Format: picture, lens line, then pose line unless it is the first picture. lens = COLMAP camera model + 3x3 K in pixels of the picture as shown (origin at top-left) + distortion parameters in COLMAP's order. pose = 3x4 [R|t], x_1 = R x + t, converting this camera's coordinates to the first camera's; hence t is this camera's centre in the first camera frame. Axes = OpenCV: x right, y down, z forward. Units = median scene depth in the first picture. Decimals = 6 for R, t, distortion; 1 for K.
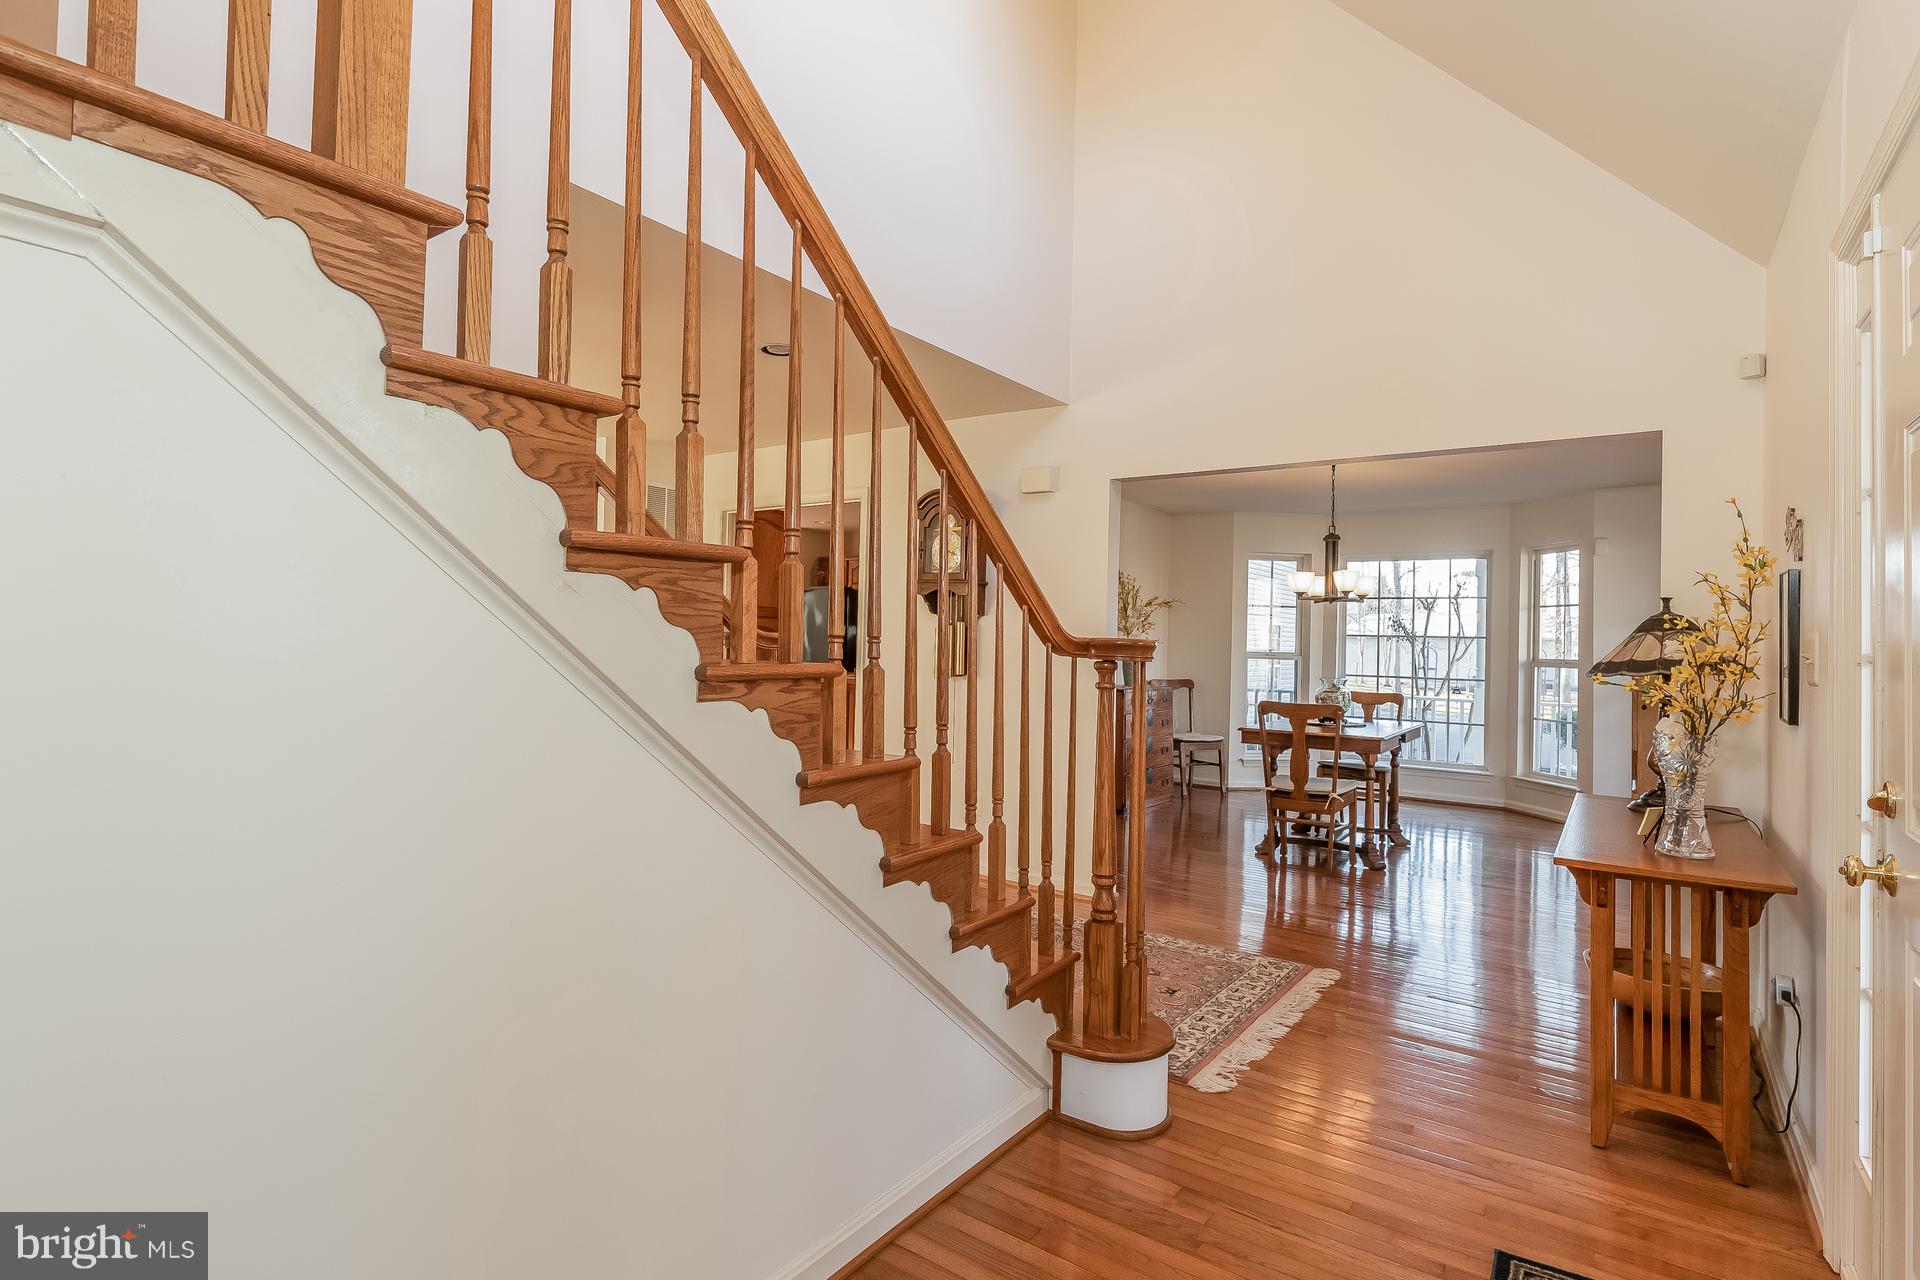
lens RADIAL K [[873.8, 0, 960.0], [0, 873.8, 640.0], [0, 0, 1]] dist [0.003632, -0.000070]
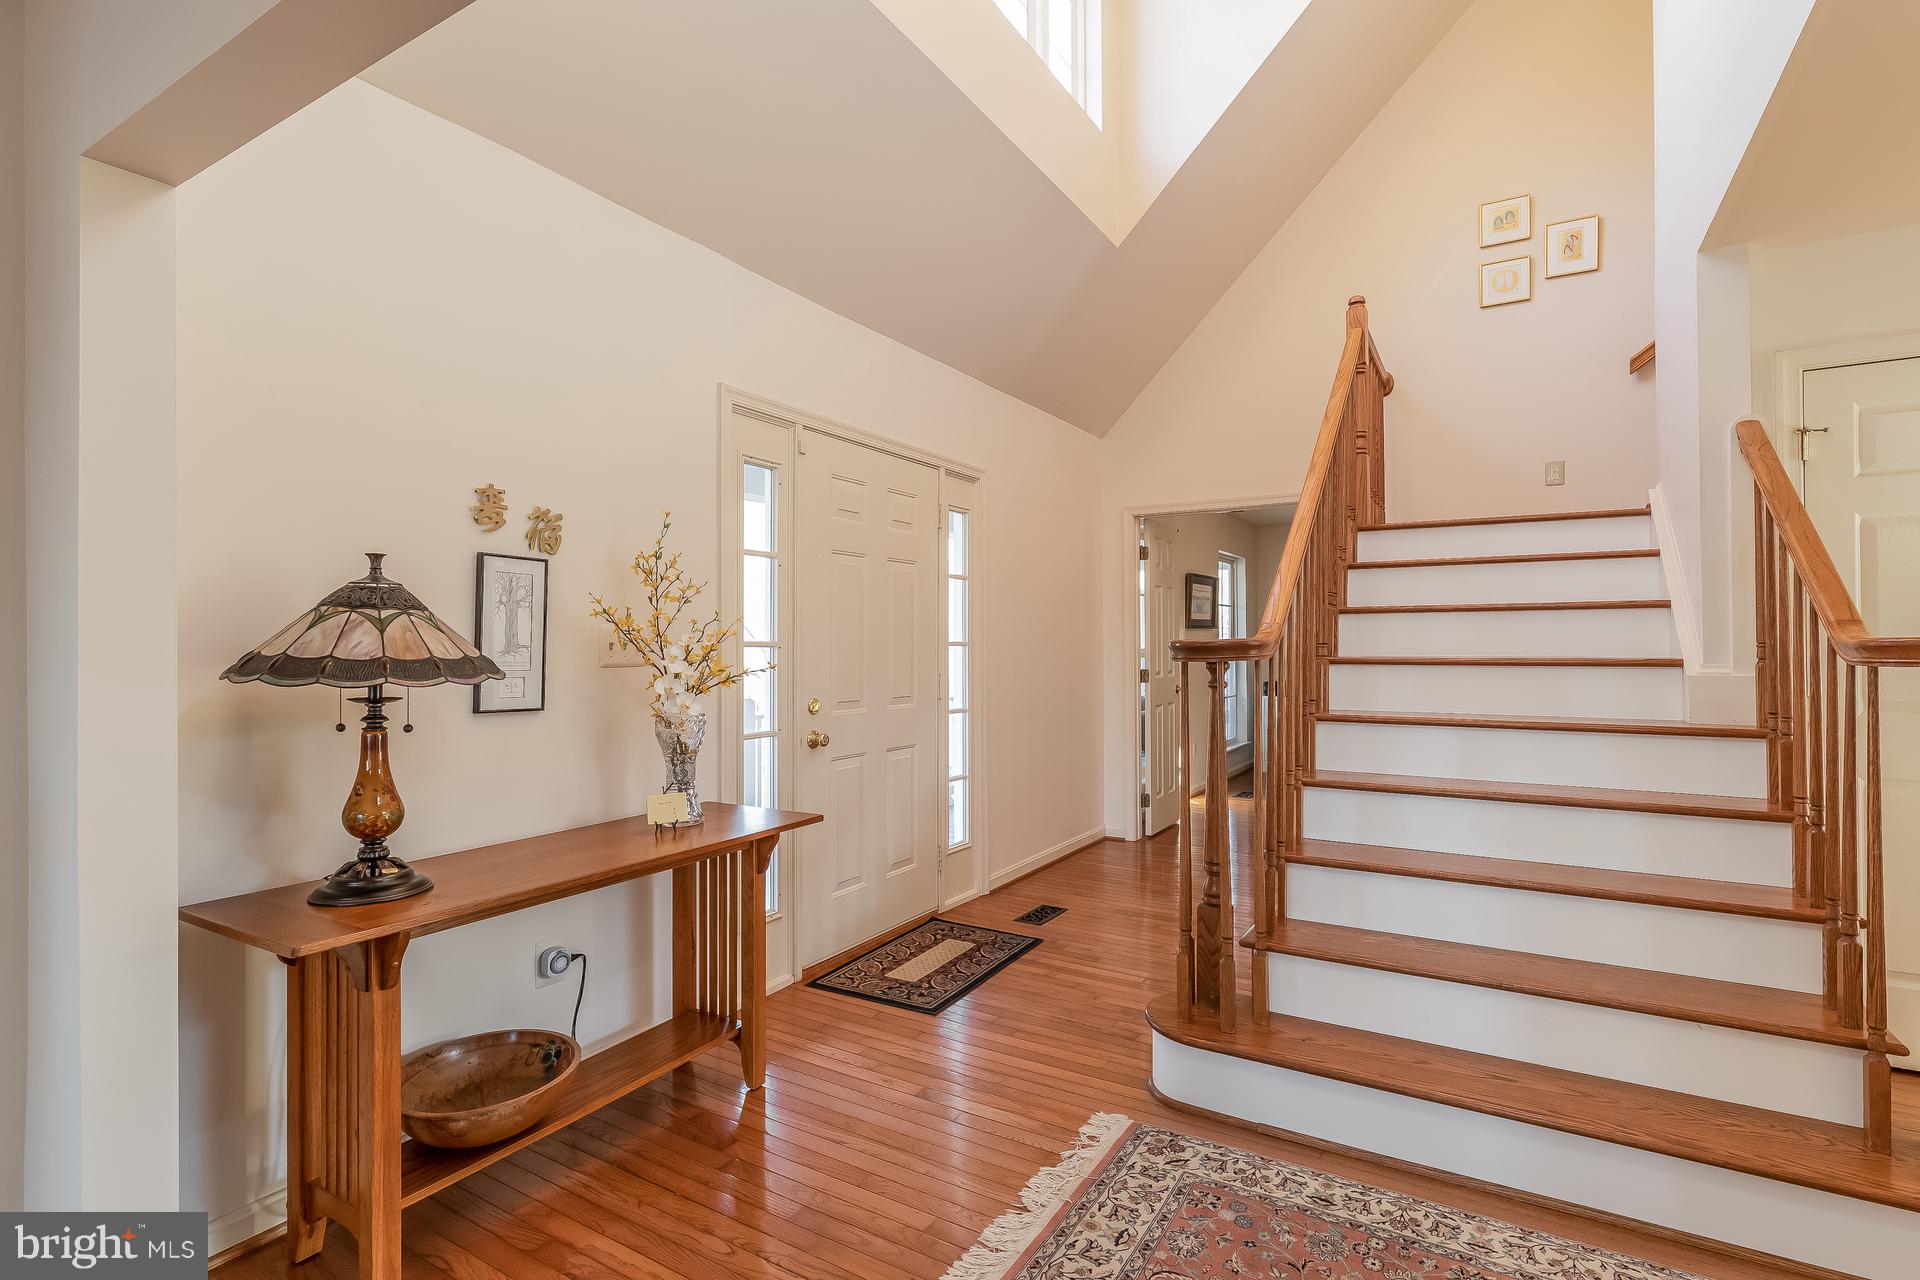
lens RADIAL K [[873.8, 0, 960.0], [0, 873.8, 640.0], [0, 0, 1]] dist [0.003632, -0.000070]
pose [[-0.995688, -0.013737, -0.091740, 0.459263], [-0.012307, 0.999794, -0.016136, 0.015570], [0.091943, -0.014937, -0.995652, 1.638543]]
